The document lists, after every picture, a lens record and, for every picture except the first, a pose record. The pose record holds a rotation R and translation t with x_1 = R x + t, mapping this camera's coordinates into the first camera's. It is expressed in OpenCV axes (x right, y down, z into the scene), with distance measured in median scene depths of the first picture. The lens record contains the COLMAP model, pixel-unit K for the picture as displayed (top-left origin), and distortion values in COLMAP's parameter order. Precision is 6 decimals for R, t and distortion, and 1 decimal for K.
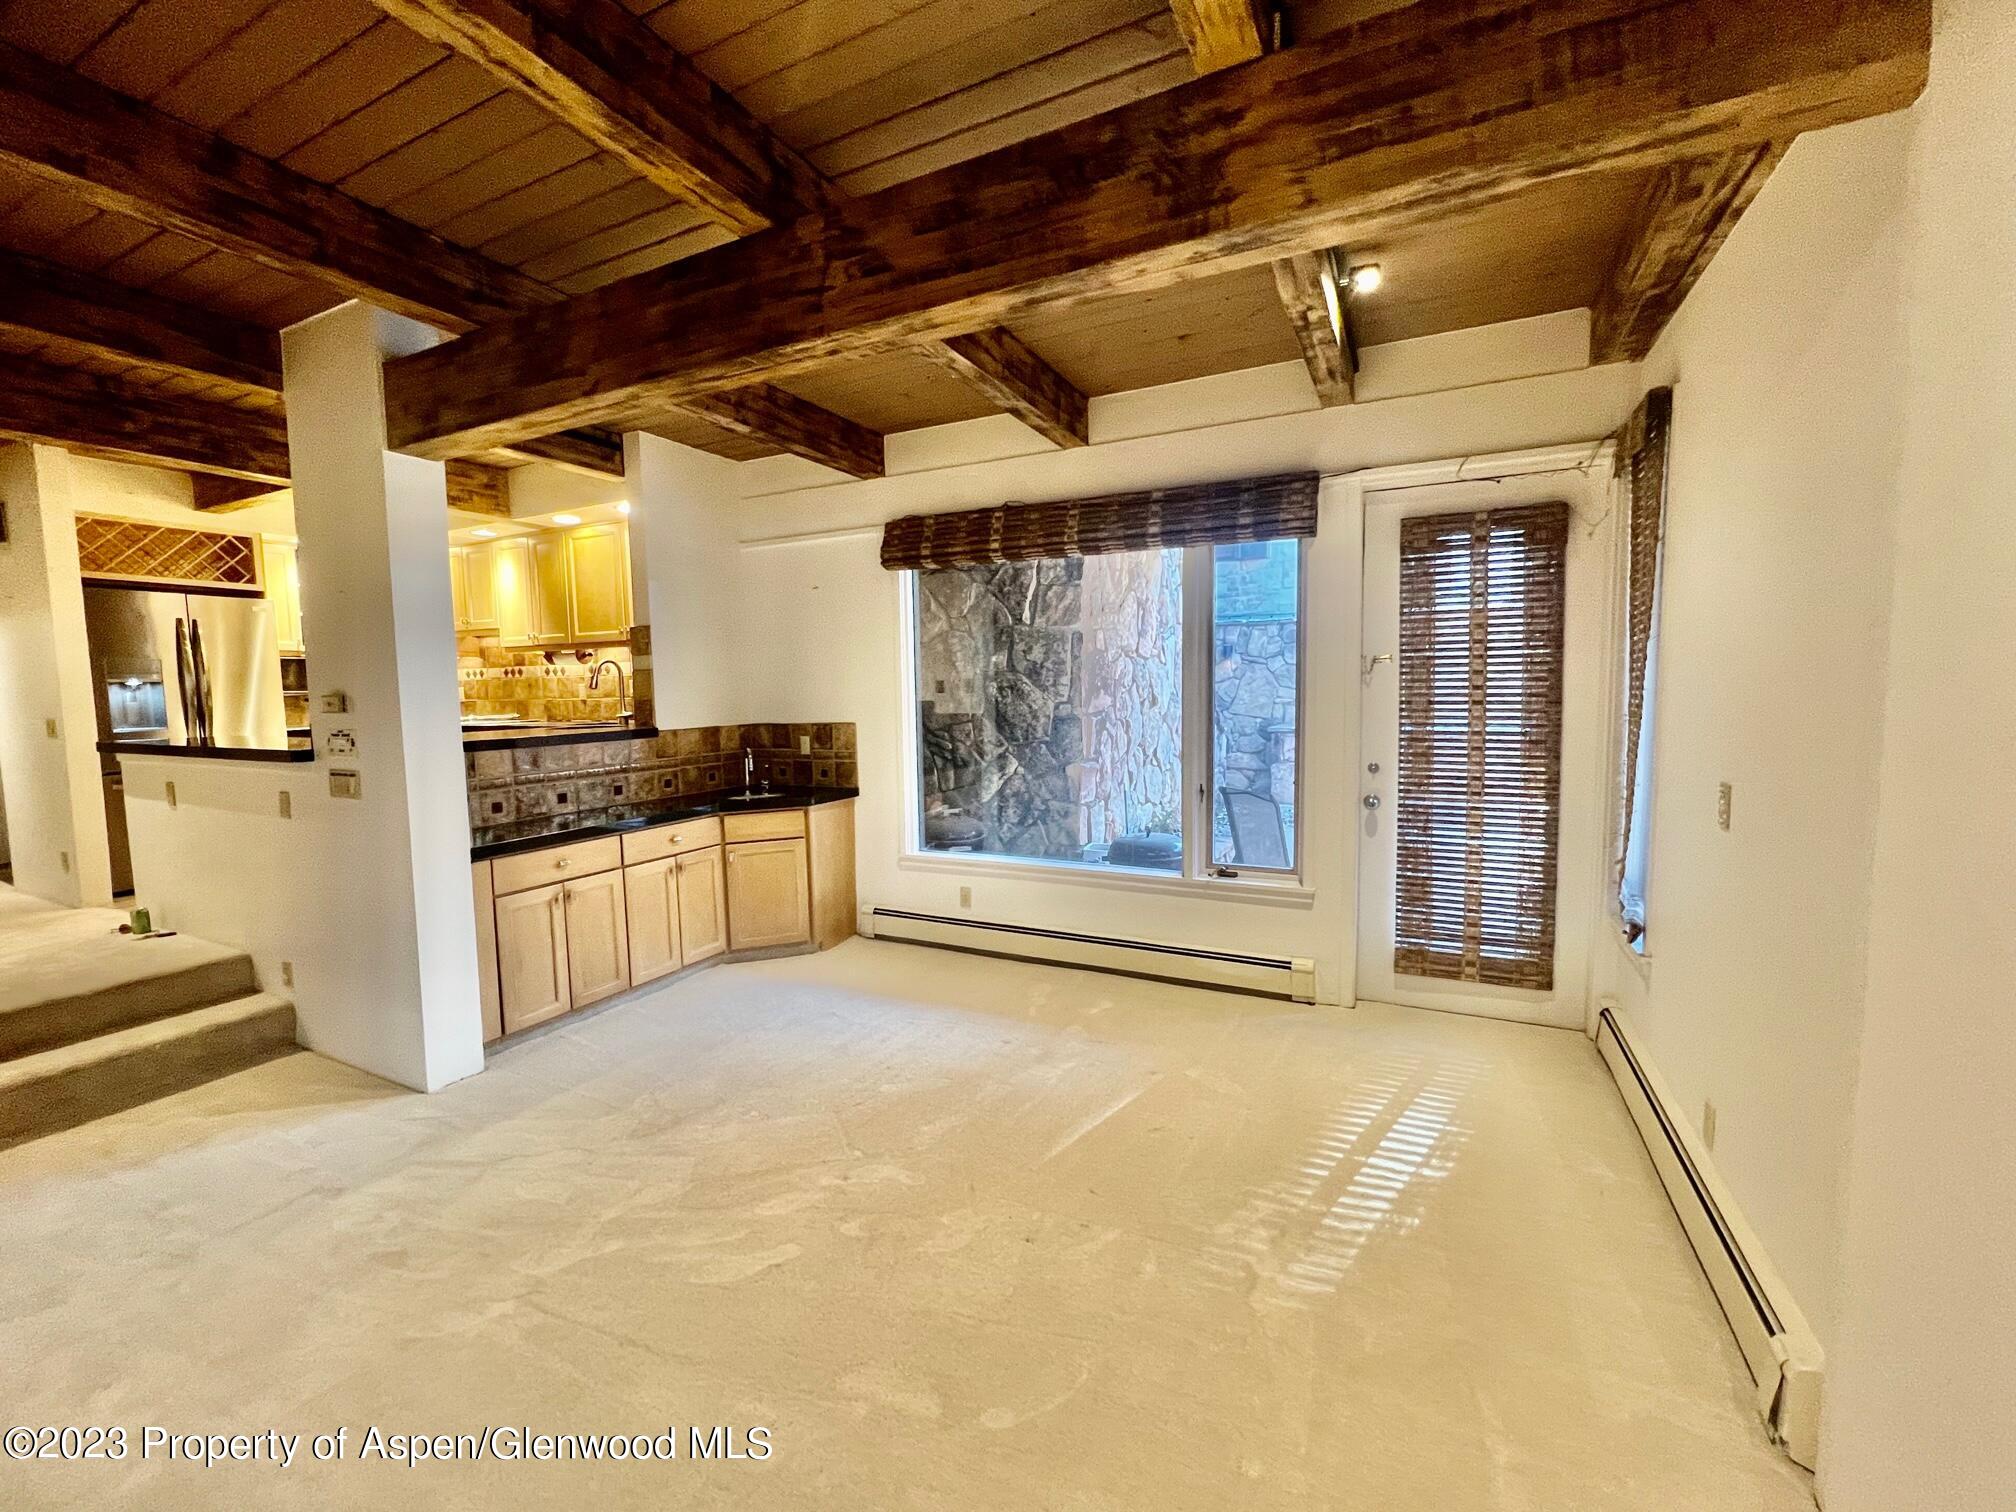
lens RADIAL K [[833.4, 0, 1001.8], [0, 833.4, 754.0], [0, 0, 1]] dist [0.001554, -0.000366]
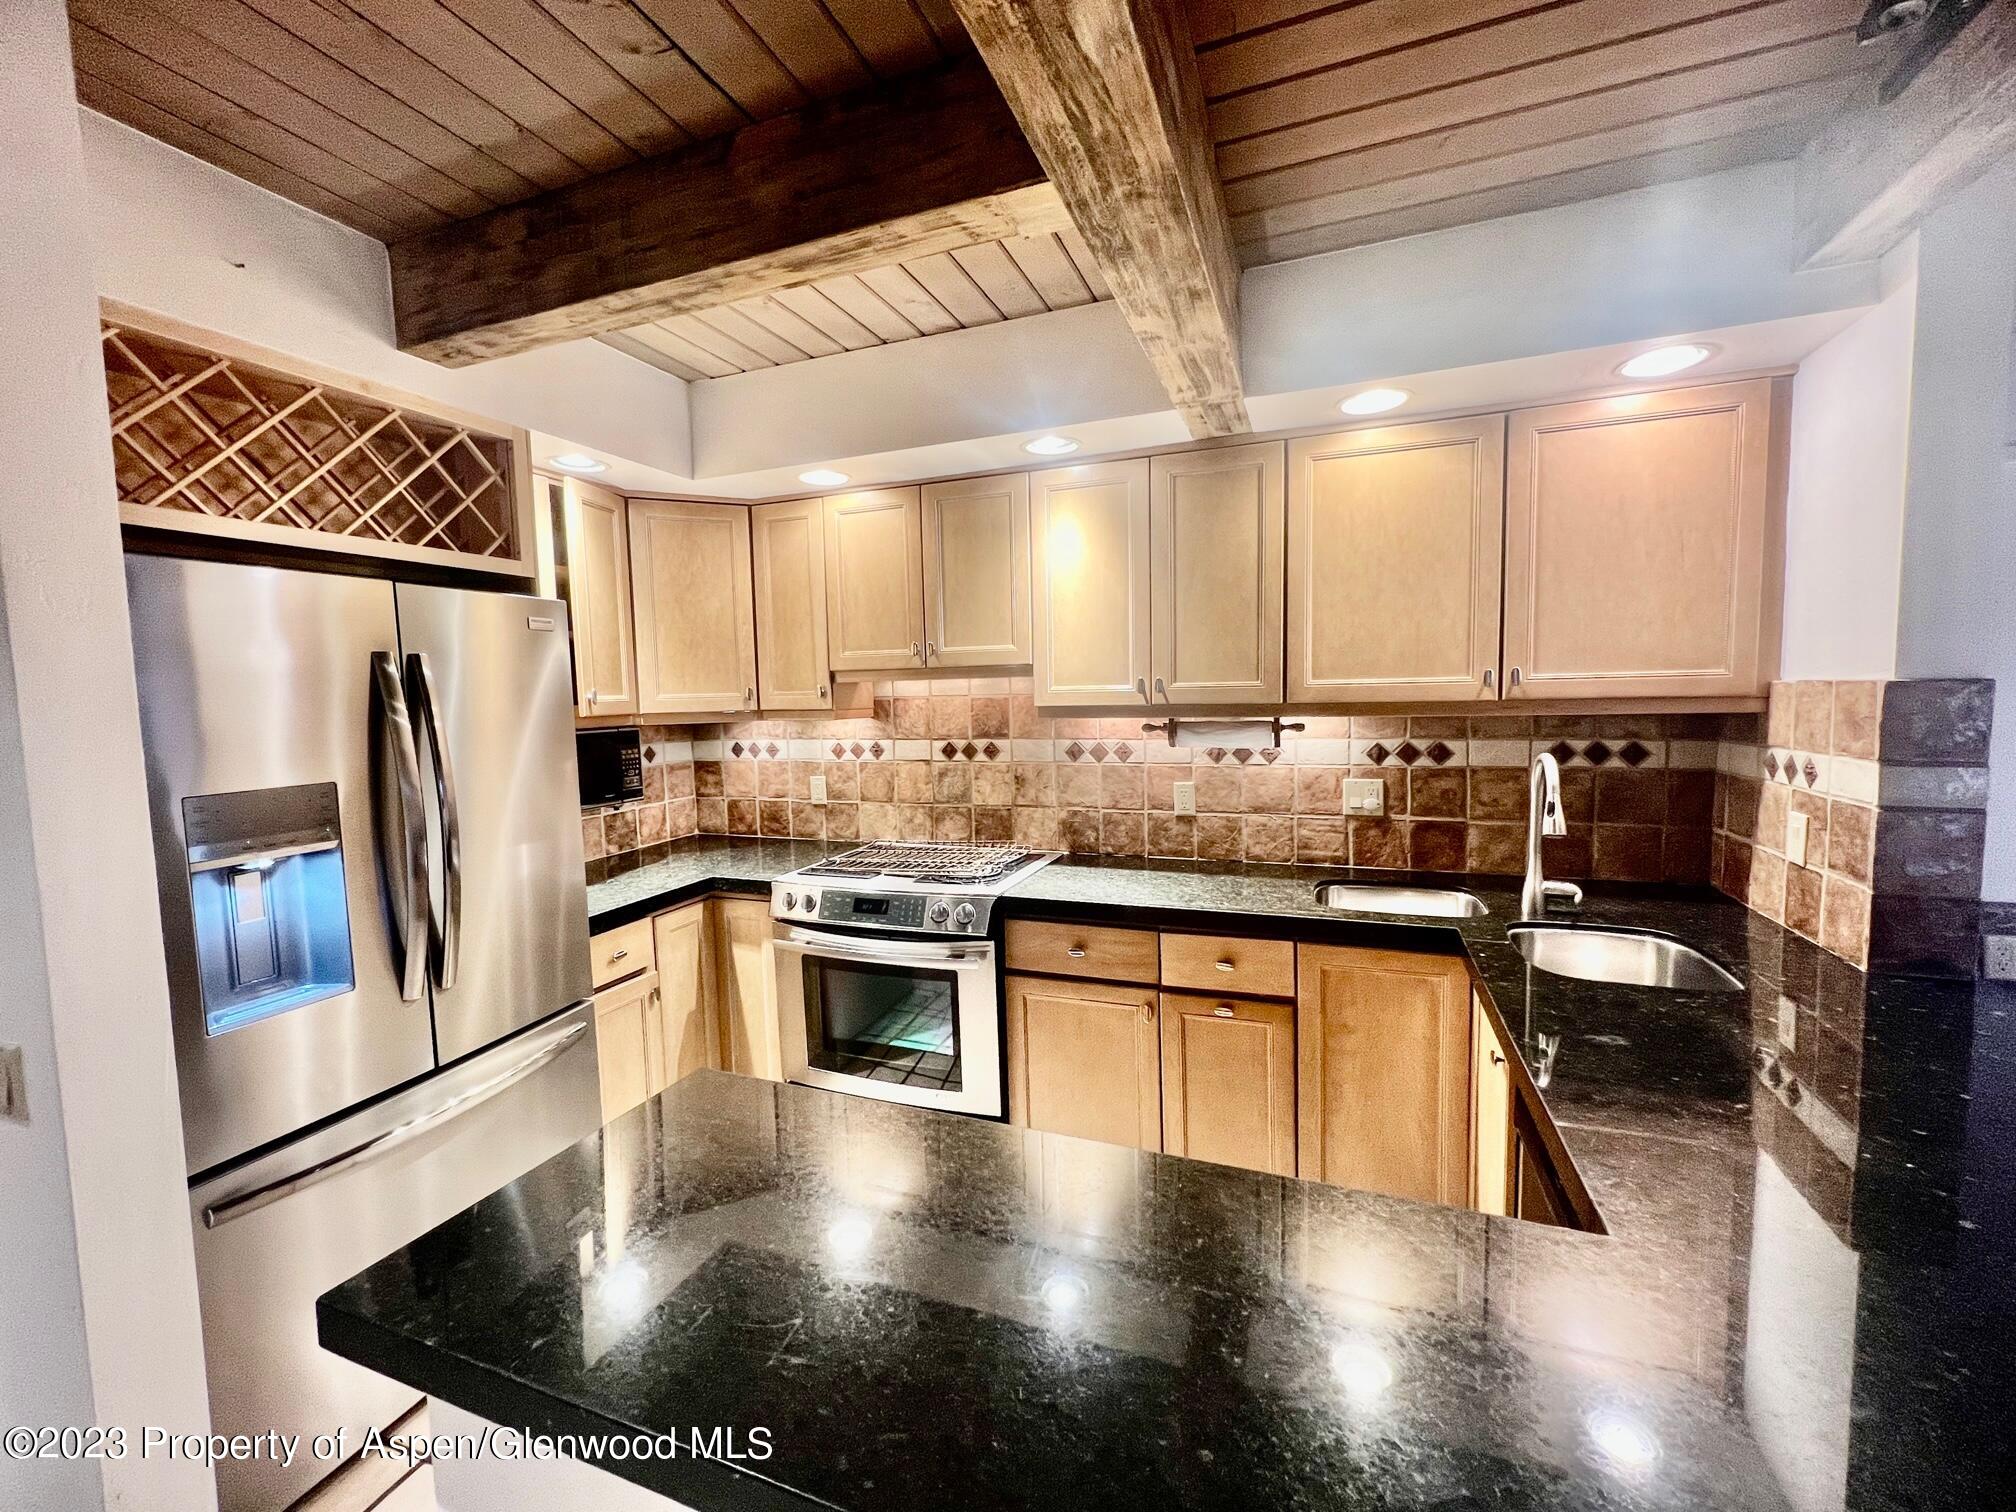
lens RADIAL K [[833.4, 0, 1002.3], [0, 833.4, 757.2], [0, 0, 1]] dist [0.001554, -0.000366]
pose [[0.996466, -0.014826, 0.082673, -0.872266], [0.015892, 0.999799, -0.012248, -0.126182], [-0.082474, 0.013519, 0.996501, 0.733138]]
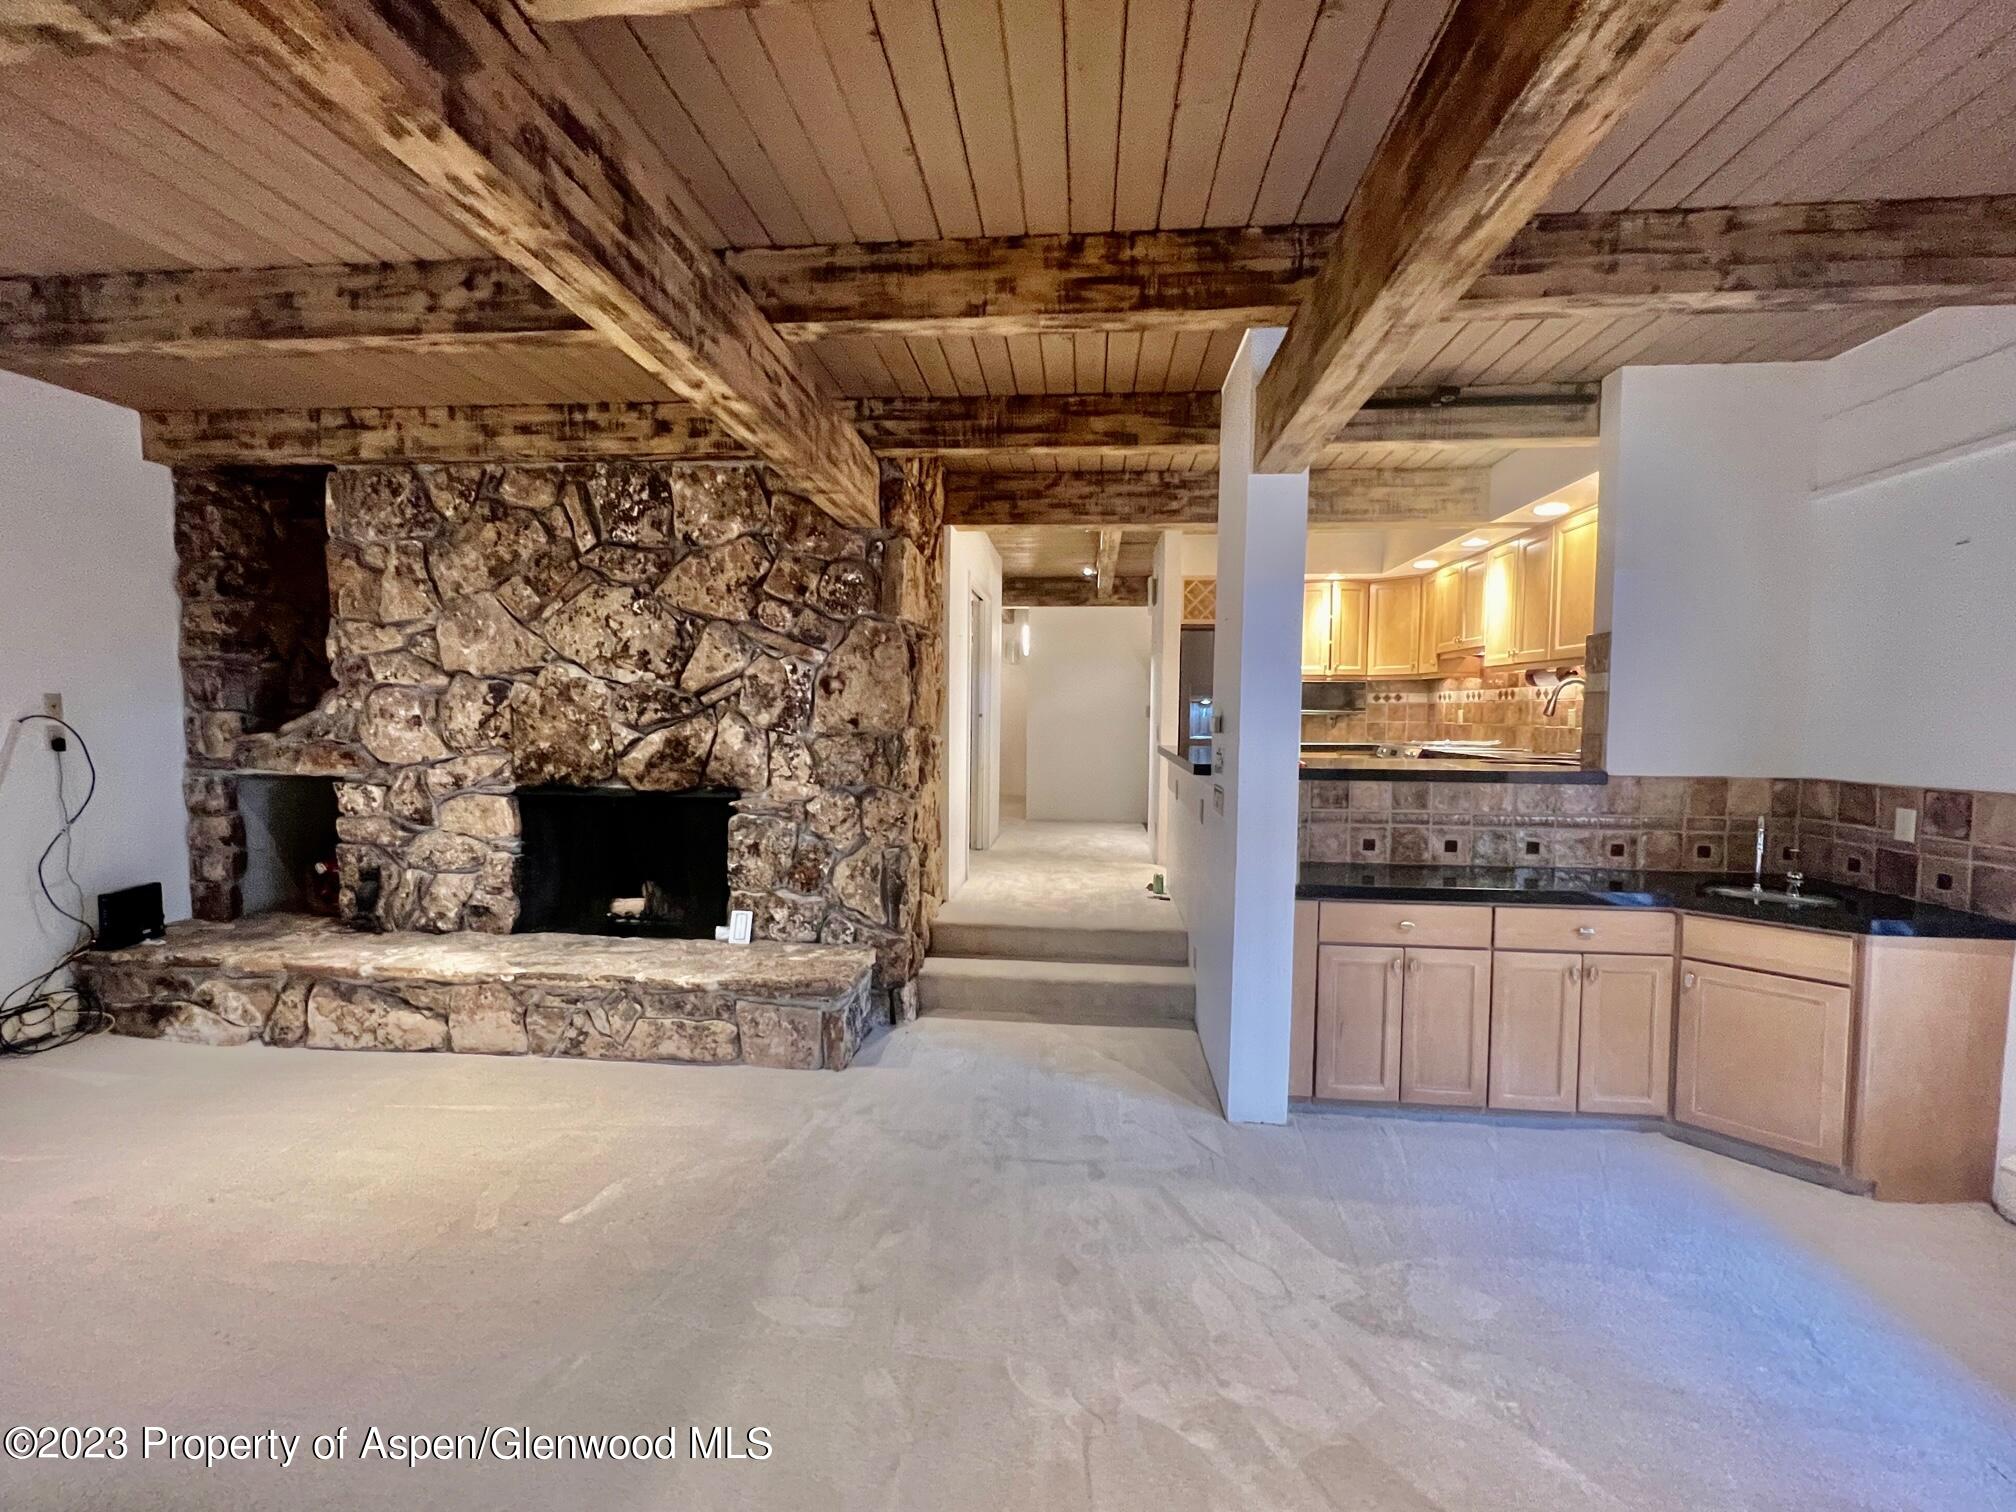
lens RADIAL K [[833.4, 0, 1006.3], [0, 833.4, 754.7], [0, 0, 1]] dist [0.001554, -0.000366]
pose [[0.367976, 0.070194, -0.927182, 0.070298], [-0.092225, 0.994985, 0.038725, -0.027398], [0.925250, 0.071259, 0.372604, 0.253716]]
